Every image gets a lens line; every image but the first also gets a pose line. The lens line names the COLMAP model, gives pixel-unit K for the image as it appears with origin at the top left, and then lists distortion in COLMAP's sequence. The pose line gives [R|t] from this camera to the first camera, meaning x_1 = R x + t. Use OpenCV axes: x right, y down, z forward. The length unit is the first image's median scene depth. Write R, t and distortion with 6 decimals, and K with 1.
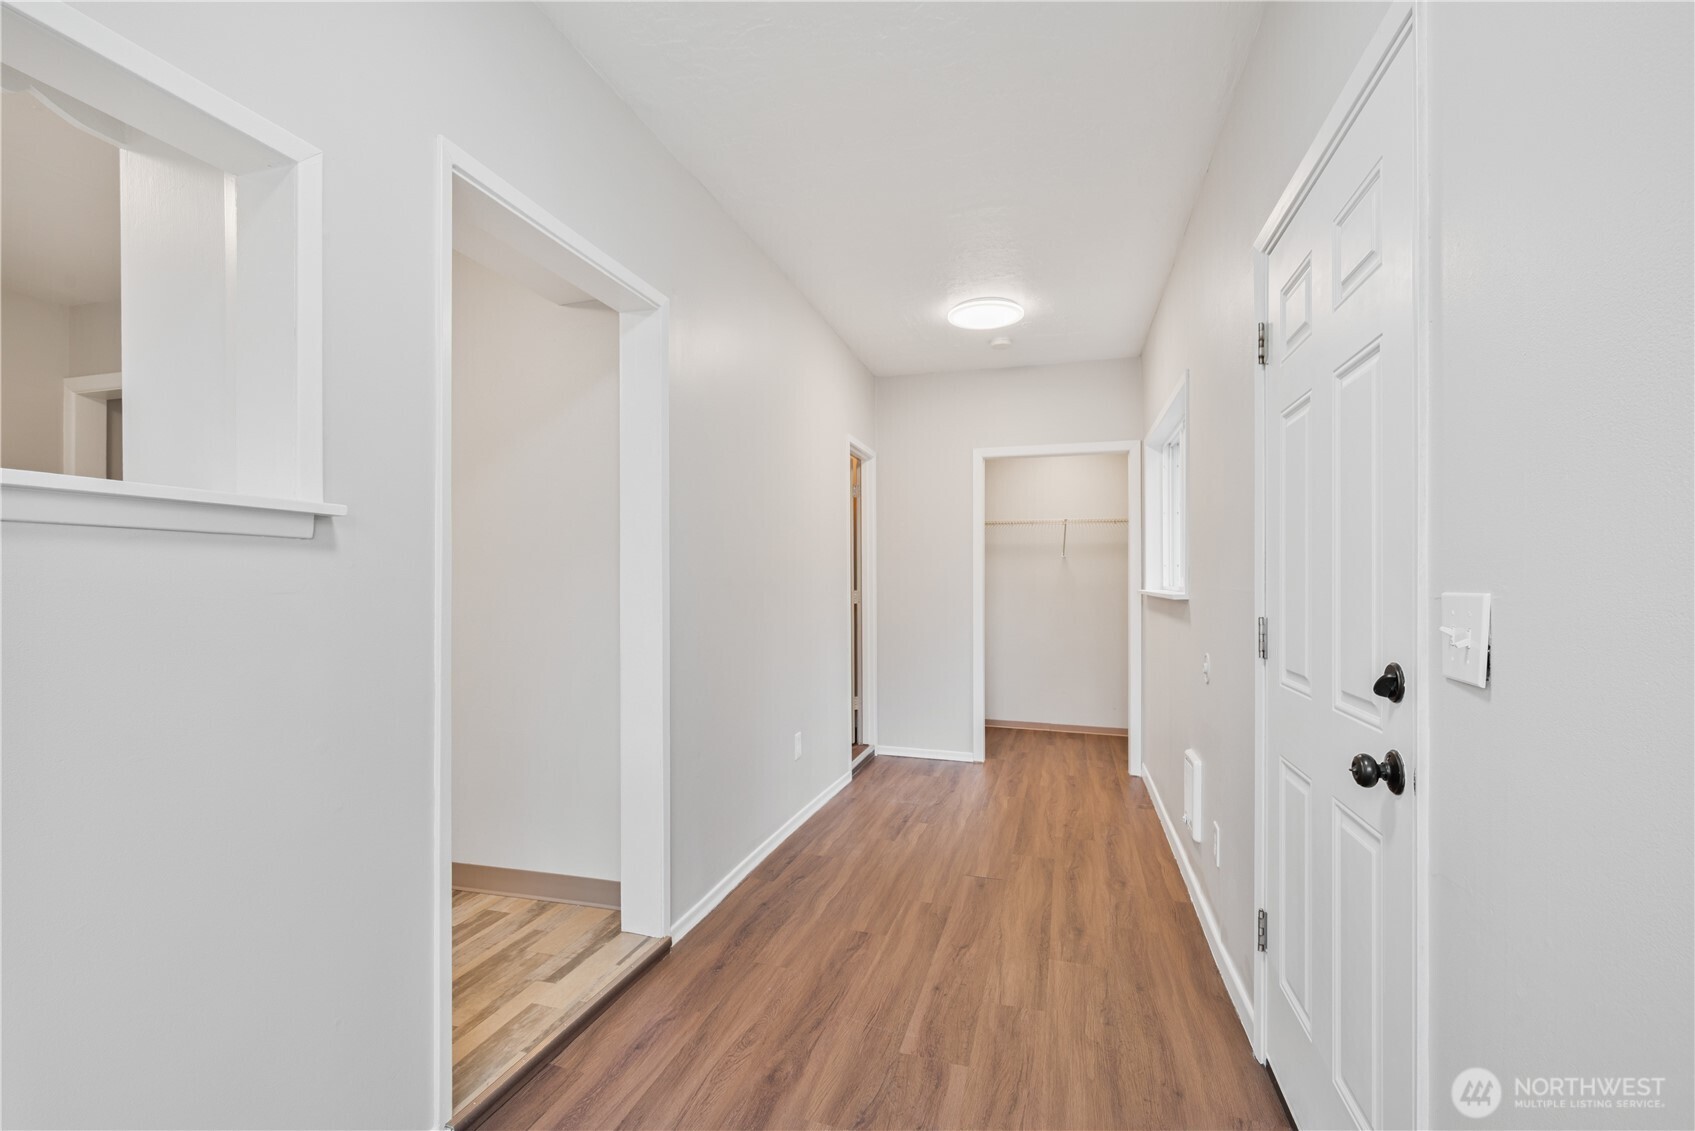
lens RADIAL K [[715.7, 0, 849.2], [0, 715.7, 582.1], [0, 0, 1]] dist [-0.001927, -0.000116]
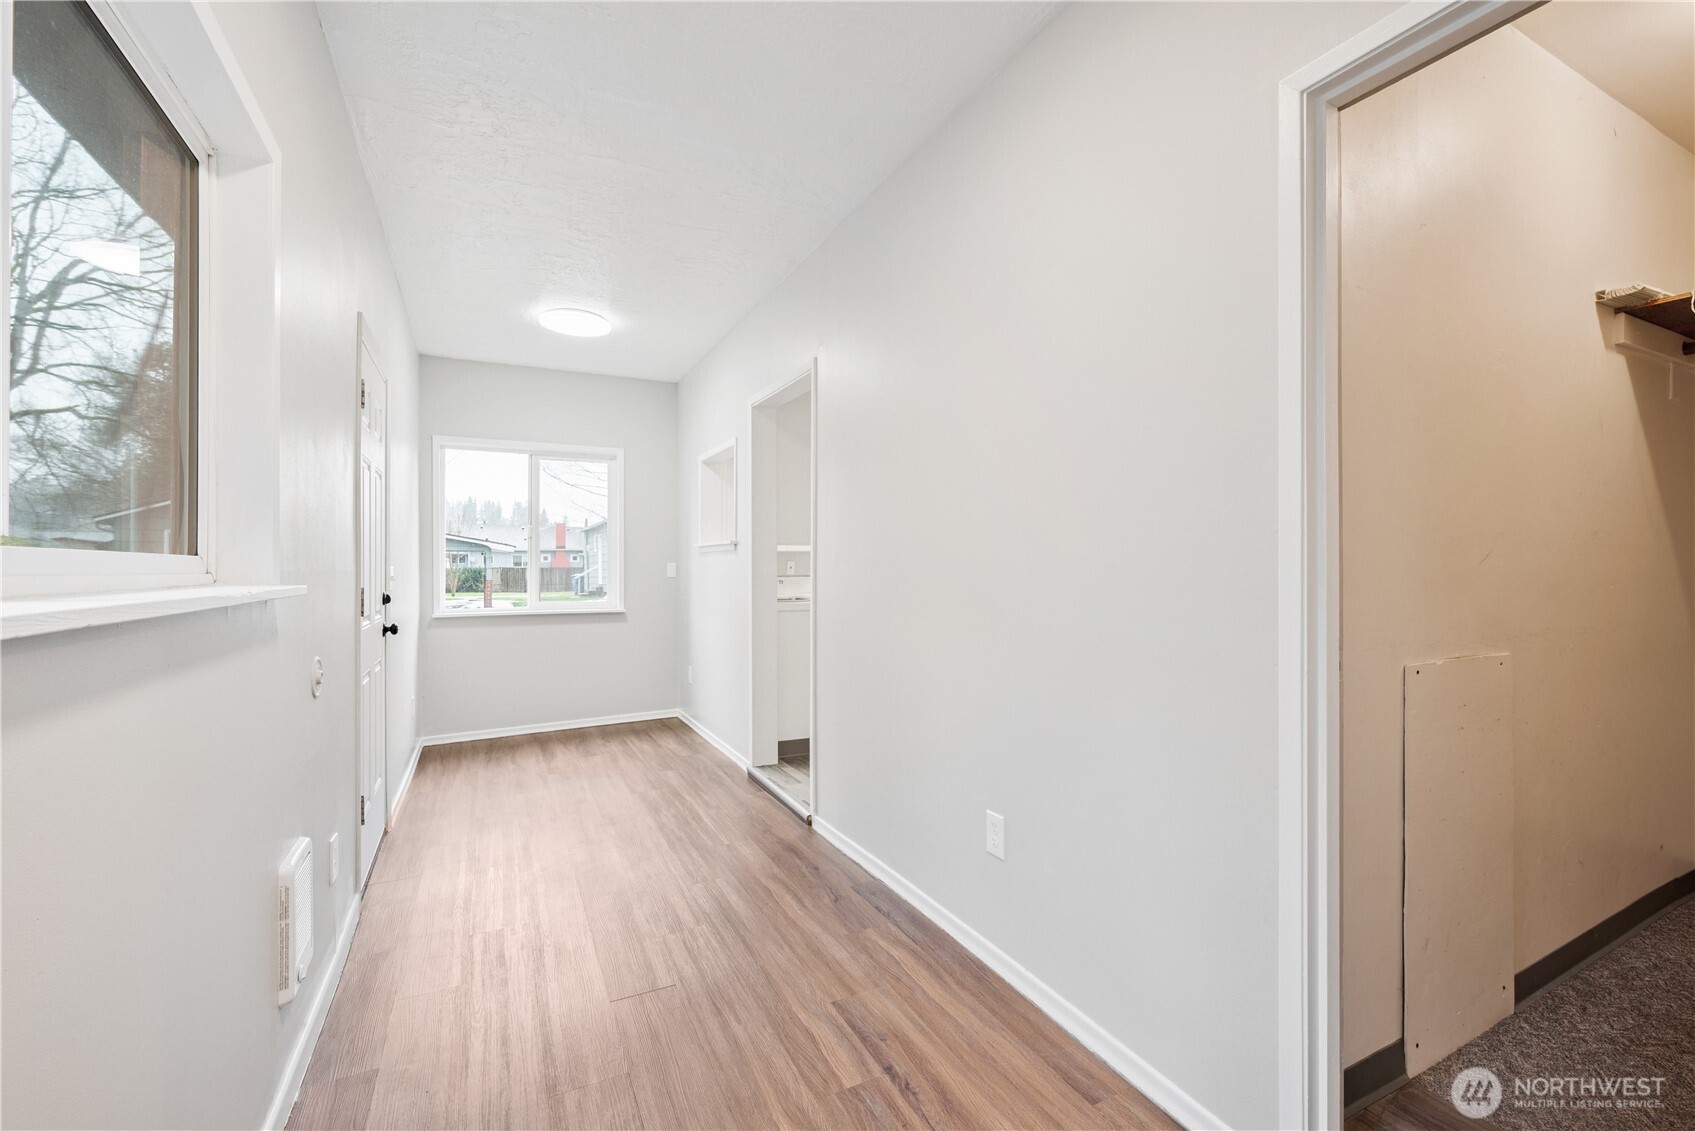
lens RADIAL K [[715.7, 0, 850.0], [0, 715.7, 564.5], [0, 0, 1]] dist [-0.001927, -0.000116]
pose [[-0.724678, -0.000539, -0.689087, 0.486931], [0.001114, 0.999997, -0.001953, 0.003920], [0.689087, -0.002183, -0.724676, 1.532092]]
